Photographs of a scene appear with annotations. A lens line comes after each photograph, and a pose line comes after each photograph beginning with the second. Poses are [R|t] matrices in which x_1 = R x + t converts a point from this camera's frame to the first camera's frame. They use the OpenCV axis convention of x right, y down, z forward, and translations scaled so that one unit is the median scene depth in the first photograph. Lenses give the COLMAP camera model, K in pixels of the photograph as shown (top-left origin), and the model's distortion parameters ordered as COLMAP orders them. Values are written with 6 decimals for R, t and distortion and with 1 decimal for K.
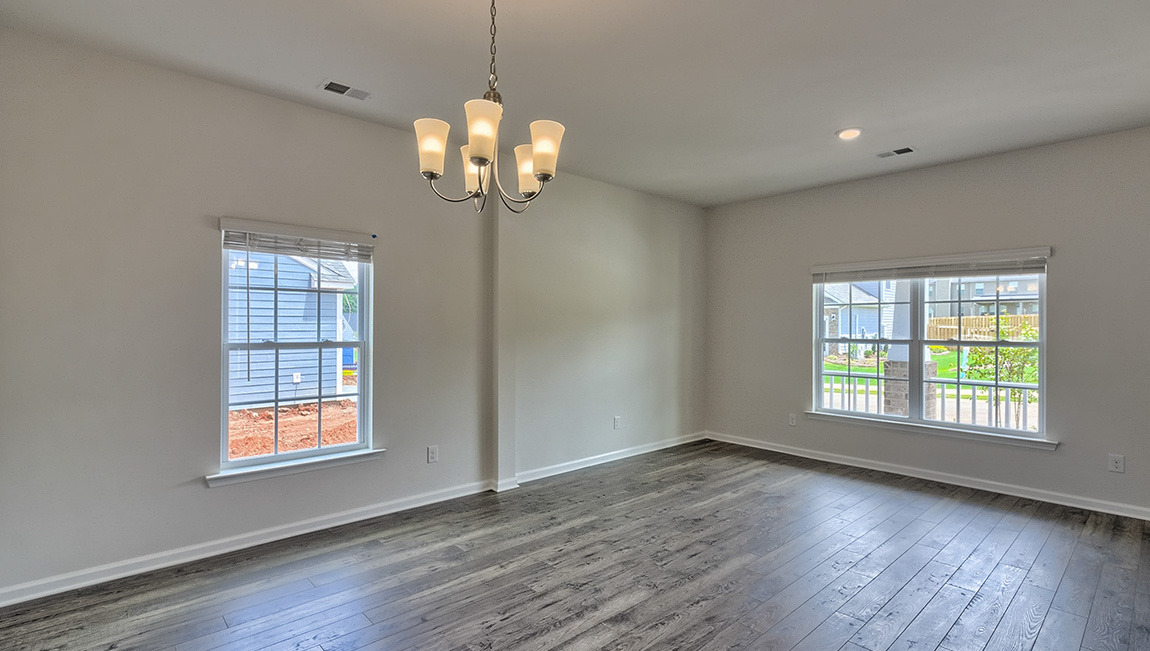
lens RADIAL K [[539.0, 0, 575.0], [0, 539.0, 325.5], [0, 0, 1]] dist [-0.001632, -0.000140]
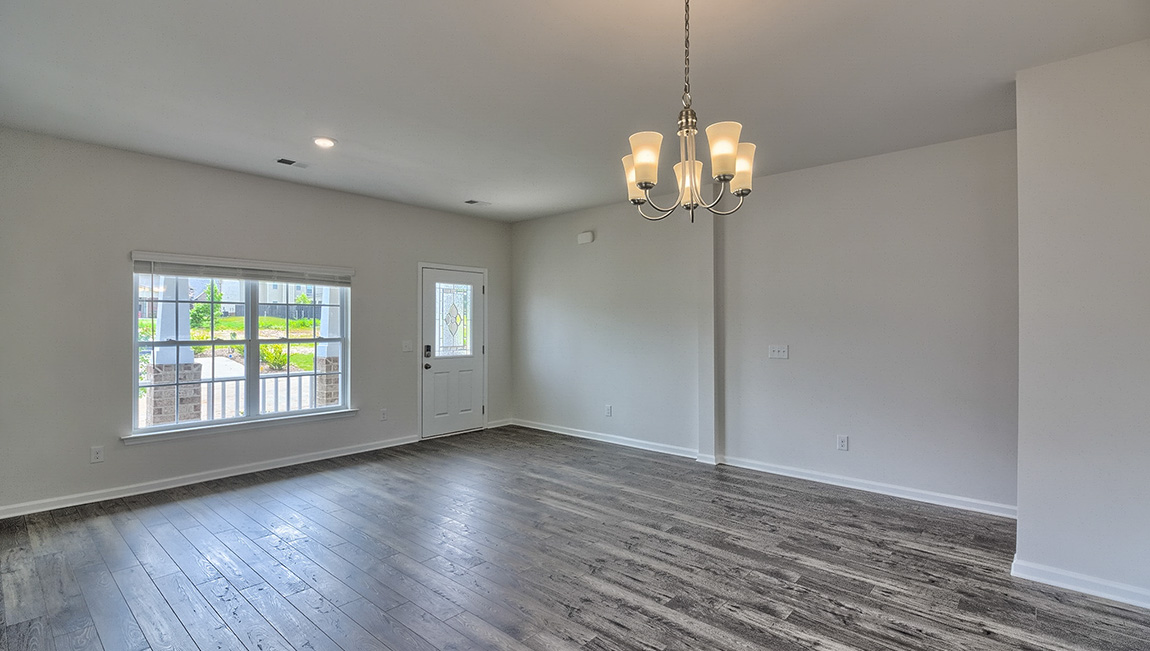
lens RADIAL K [[539.0, 0, 575.0], [0, 539.0, 325.5], [0, 0, 1]] dist [-0.001632, -0.000140]
pose [[-0.133162, -0.001326, 0.991093, -0.398599], [0.000478, 0.999999, 0.001402, -0.001083], [-0.991094, 0.000660, -0.133161, 0.440584]]
